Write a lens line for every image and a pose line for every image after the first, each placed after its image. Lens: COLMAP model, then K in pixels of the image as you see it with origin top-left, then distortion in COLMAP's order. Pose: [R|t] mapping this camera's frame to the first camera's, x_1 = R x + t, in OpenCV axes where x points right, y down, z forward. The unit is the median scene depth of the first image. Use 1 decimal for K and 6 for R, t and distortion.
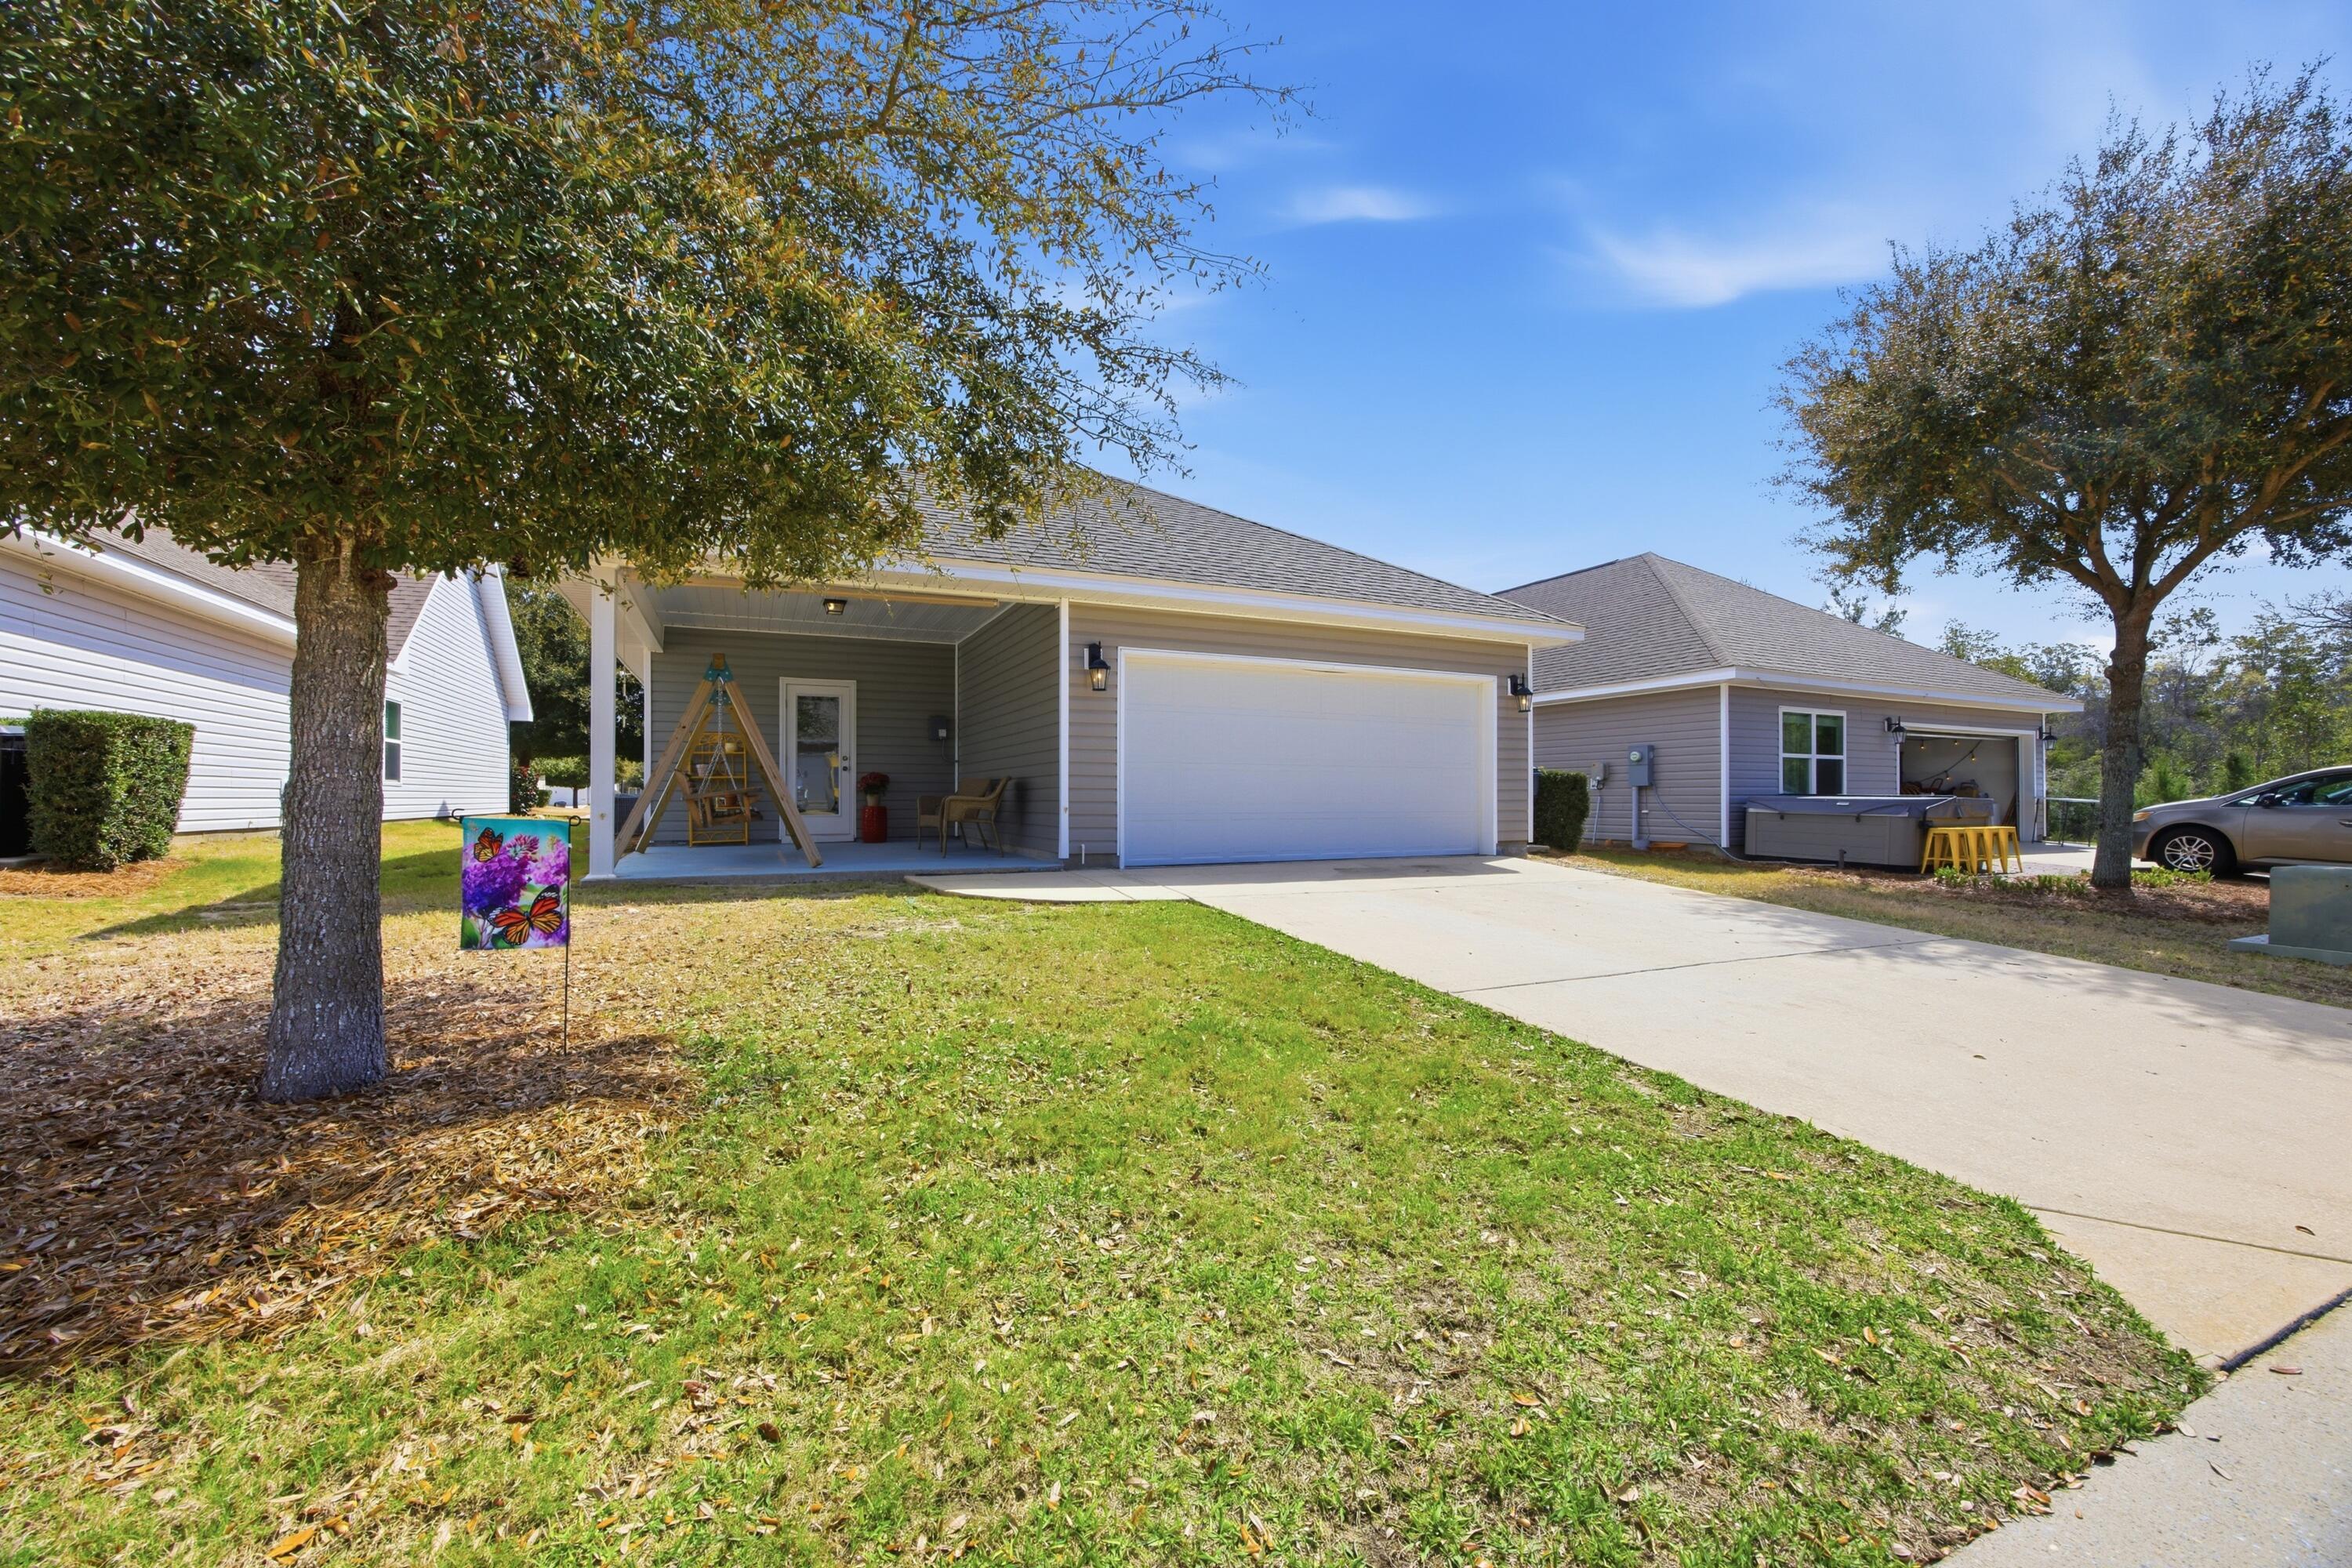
lens RADIAL K [[938.8, 0, 1172.2], [0, 938.8, 777.0], [0, 0, 1]] dist [-0.028476, 0.008828]
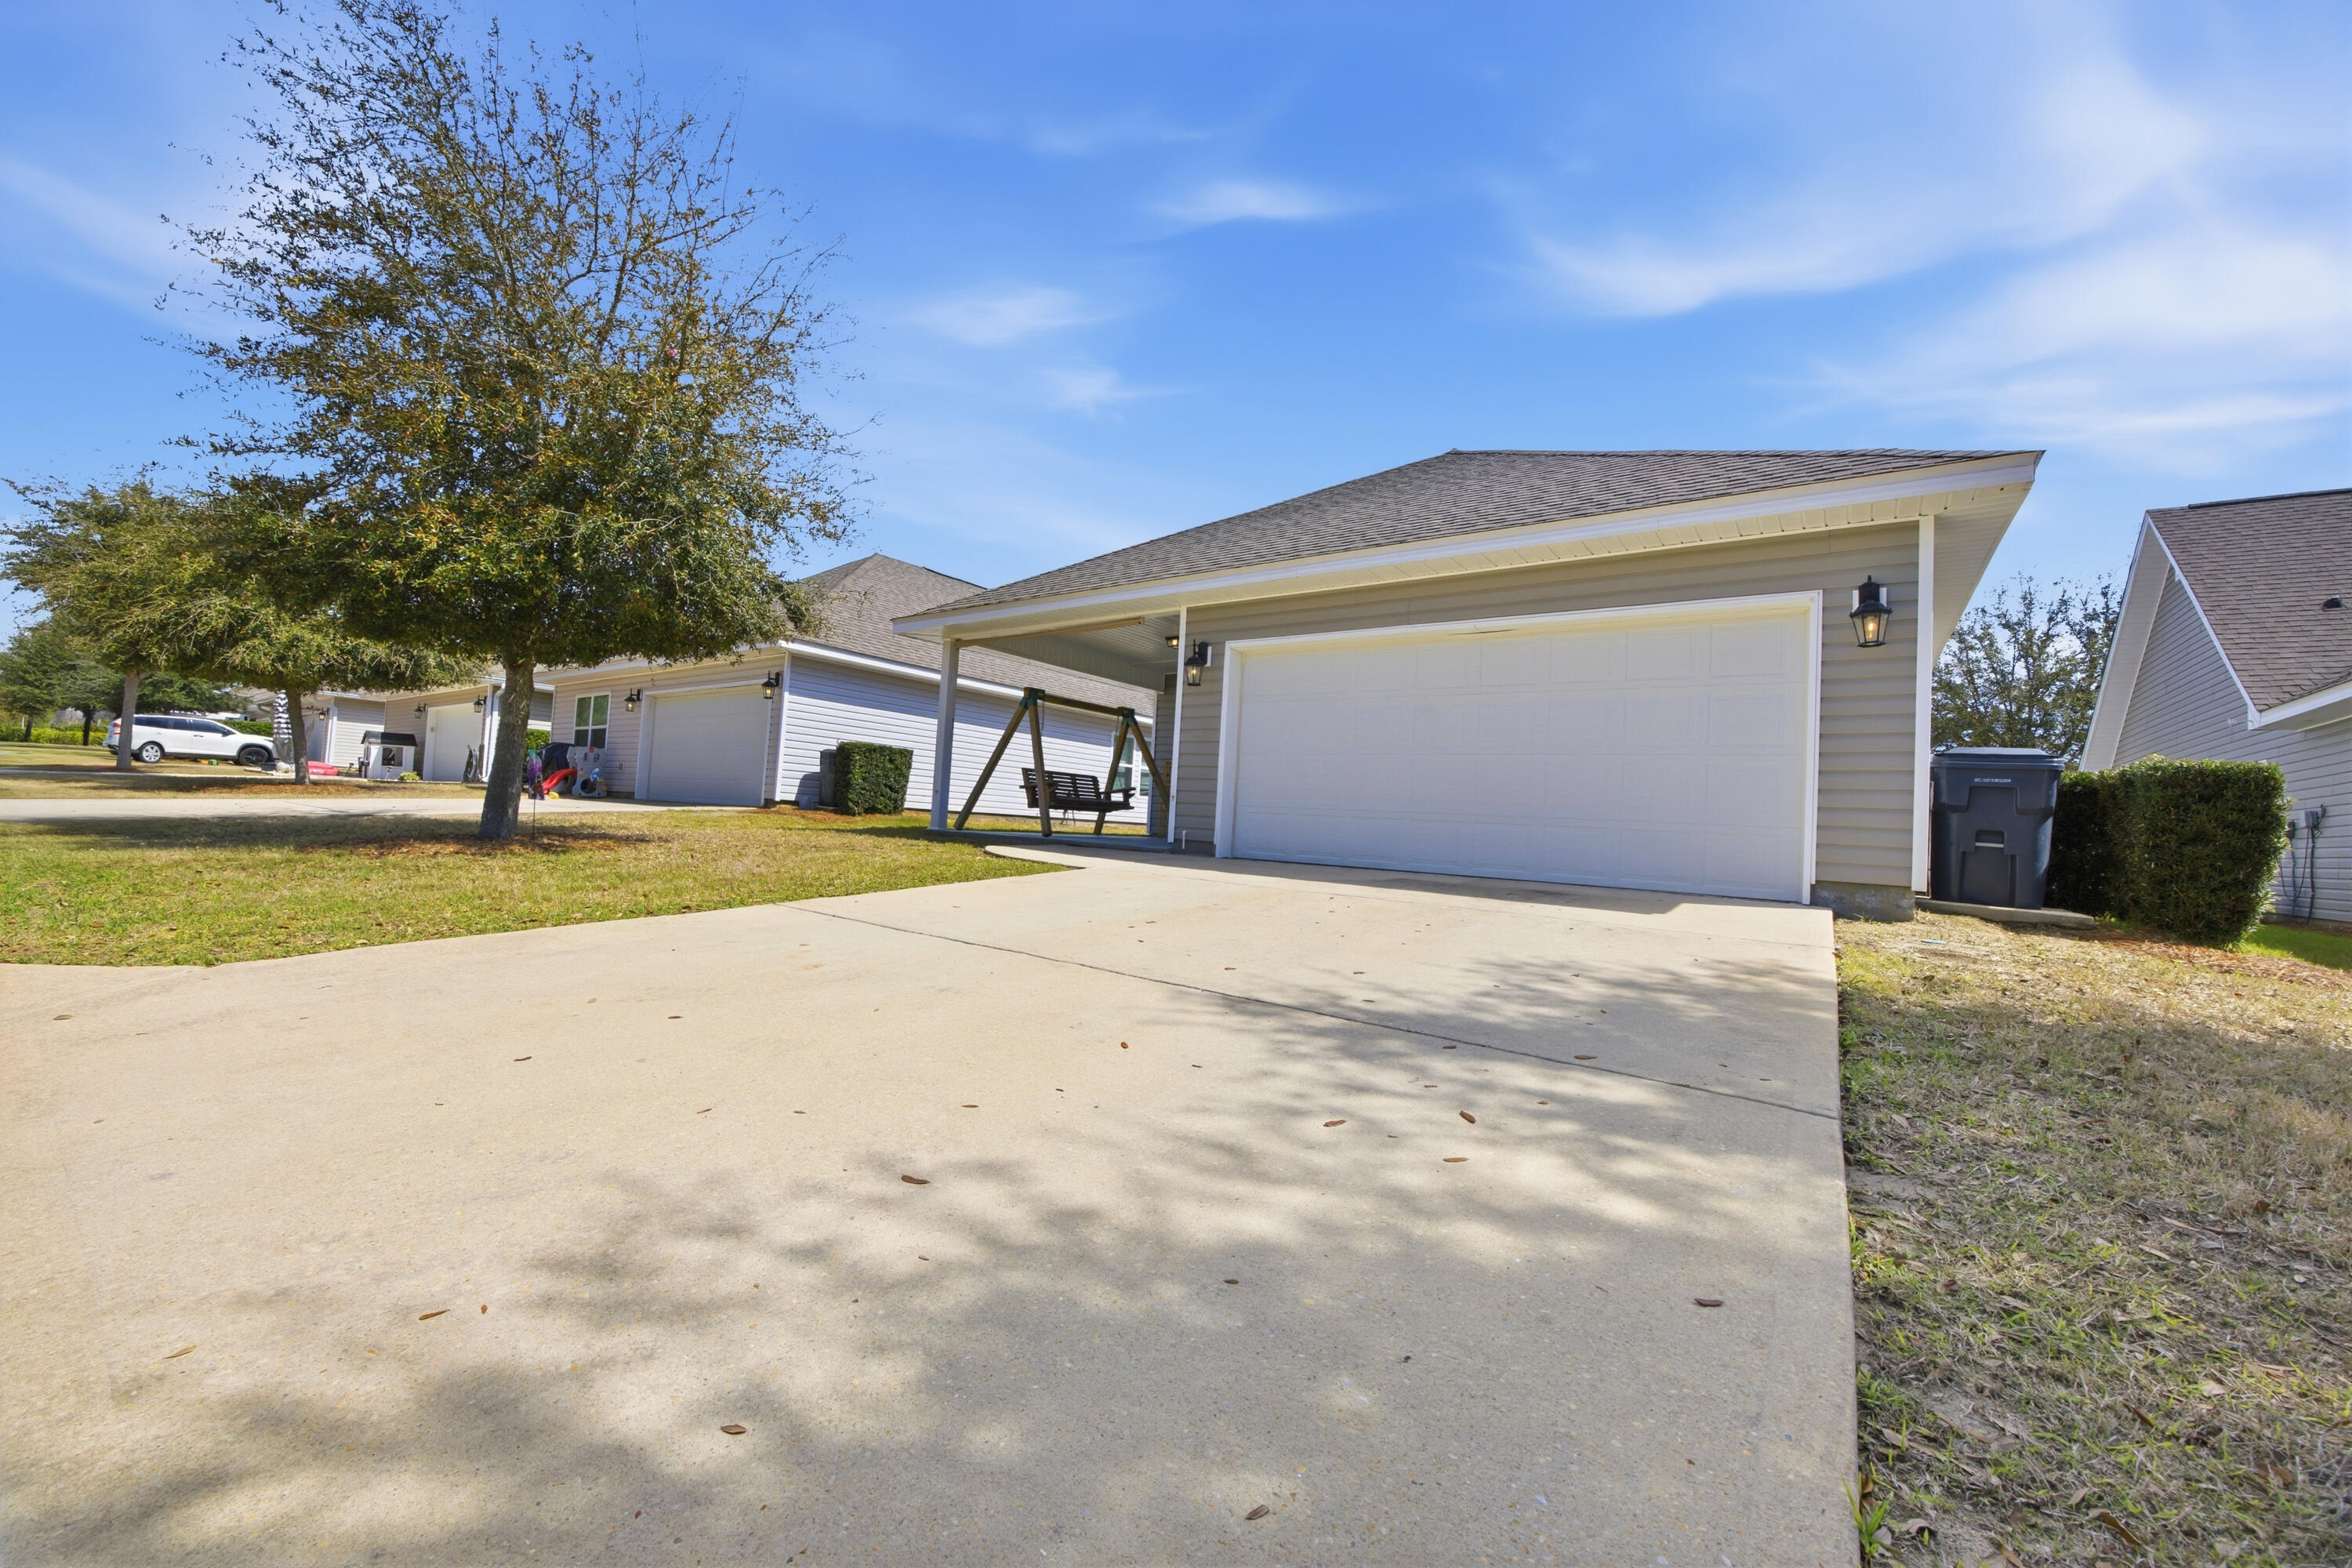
lens RADIAL K [[938.8, 0, 1172.2], [0, 938.8, 777.0], [0, 0, 1]] dist [-0.028476, 0.008828]
pose [[0.480873, -0.013534, -0.876686, 0.810225], [-0.025996, 0.999221, -0.029685, 0.041171], [0.876405, 0.037065, 0.480146, 0.459211]]
